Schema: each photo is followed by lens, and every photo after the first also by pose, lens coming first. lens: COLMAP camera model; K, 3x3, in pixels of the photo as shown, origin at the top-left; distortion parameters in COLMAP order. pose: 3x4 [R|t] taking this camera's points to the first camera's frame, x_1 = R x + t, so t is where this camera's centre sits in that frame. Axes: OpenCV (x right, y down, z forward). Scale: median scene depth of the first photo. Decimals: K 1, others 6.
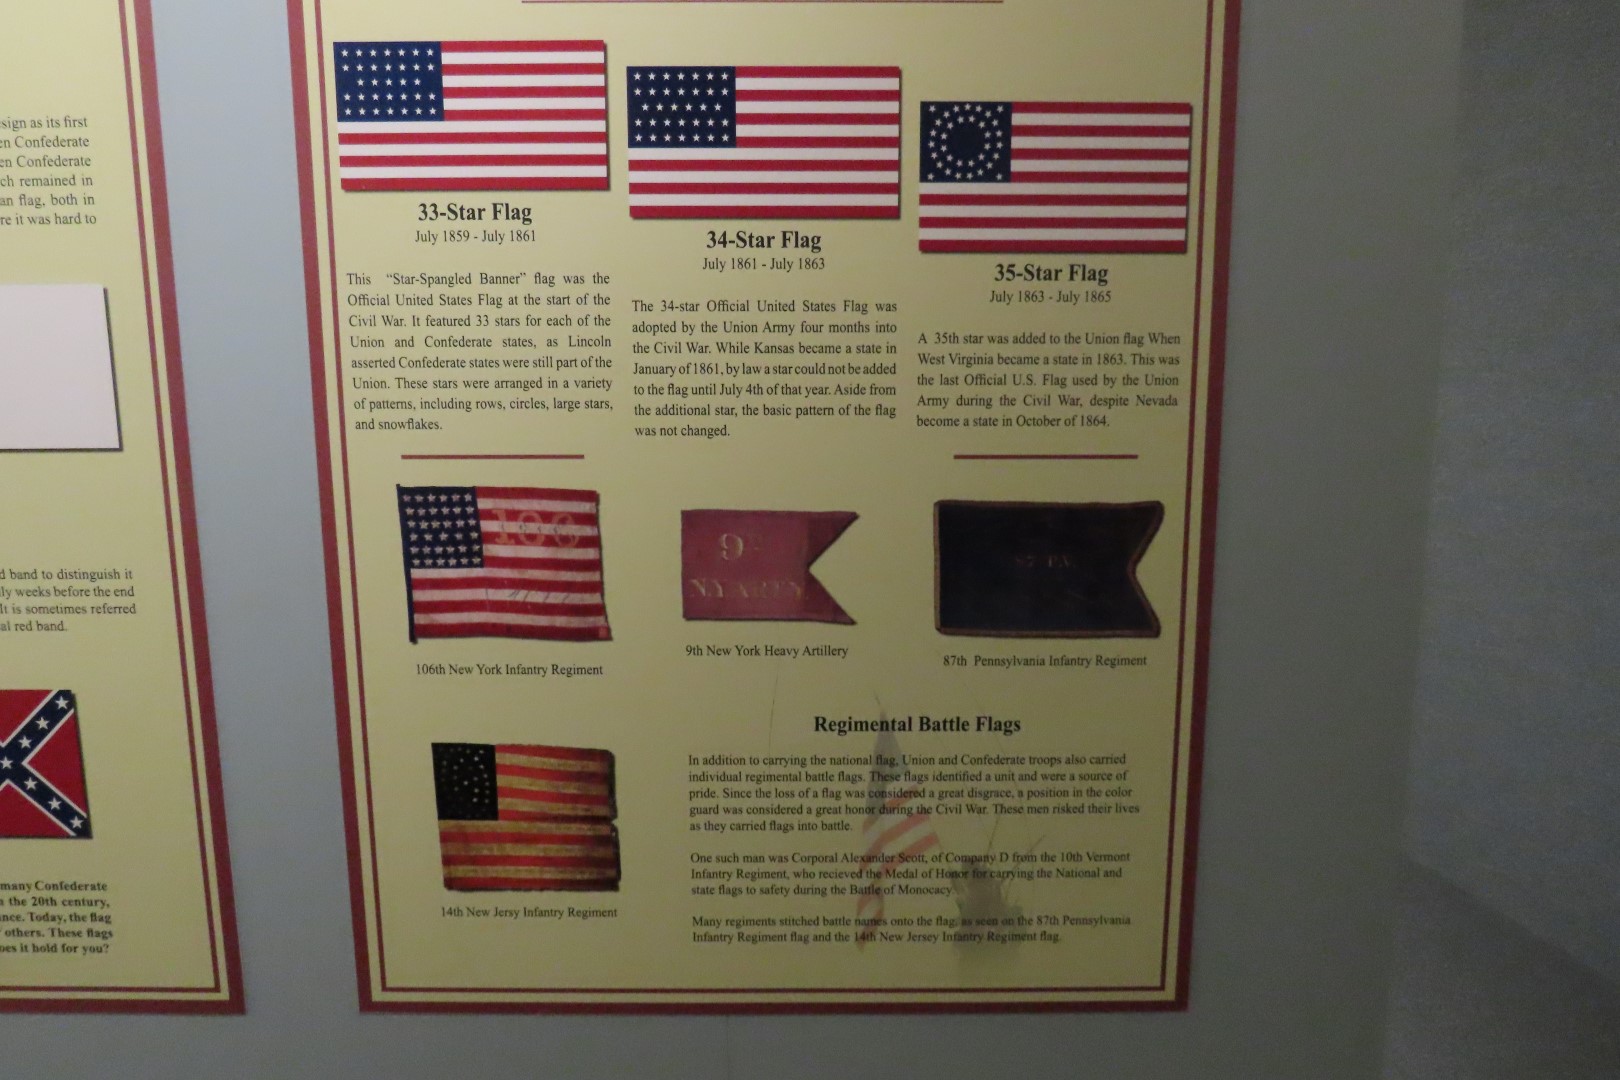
lens RADIAL K [[720.0, 0, 810.8], [0, 720.0, 534.5], [0, 0, 1]] dist [-0.013601, 0.000951]
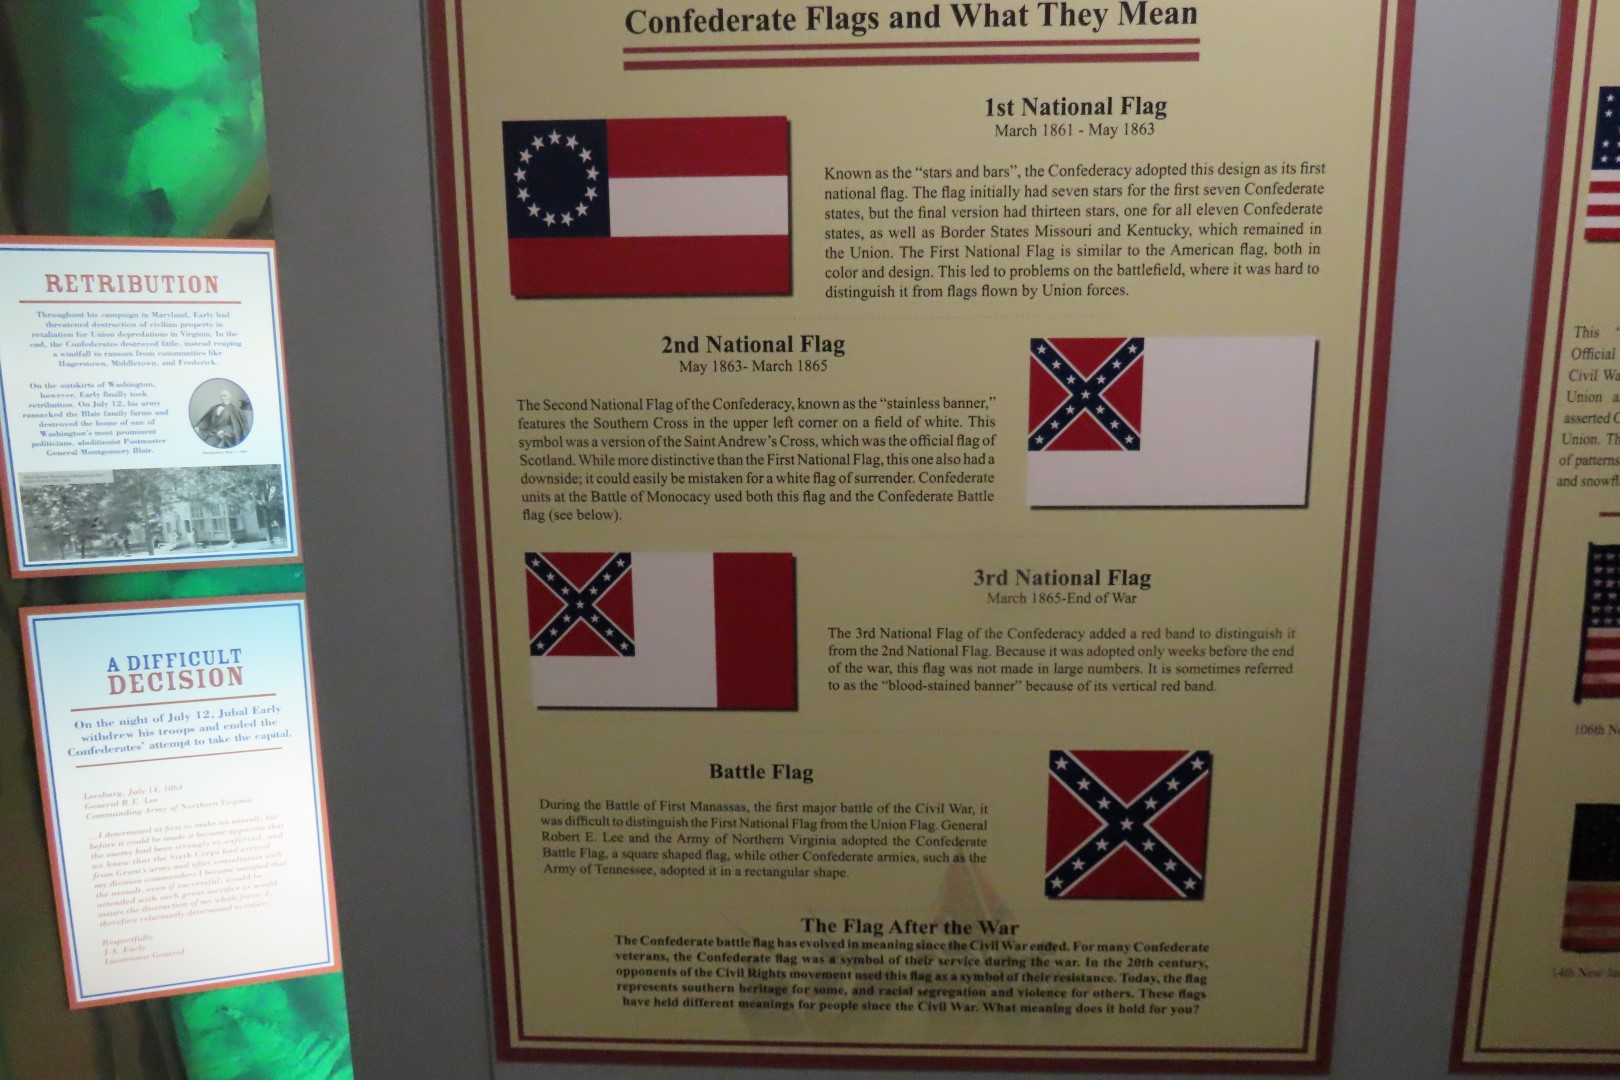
lens RADIAL K [[720.0, 0, 819.0], [0, 720.0, 607.8], [0, 0, 1]] dist [-0.013601, 0.000951]
pose [[0.999437, 0.000921, -0.033551, -1.569481], [-0.000274, 0.999814, 0.019291, 0.001372], [0.033563, -0.019270, 0.999251, -0.010232]]
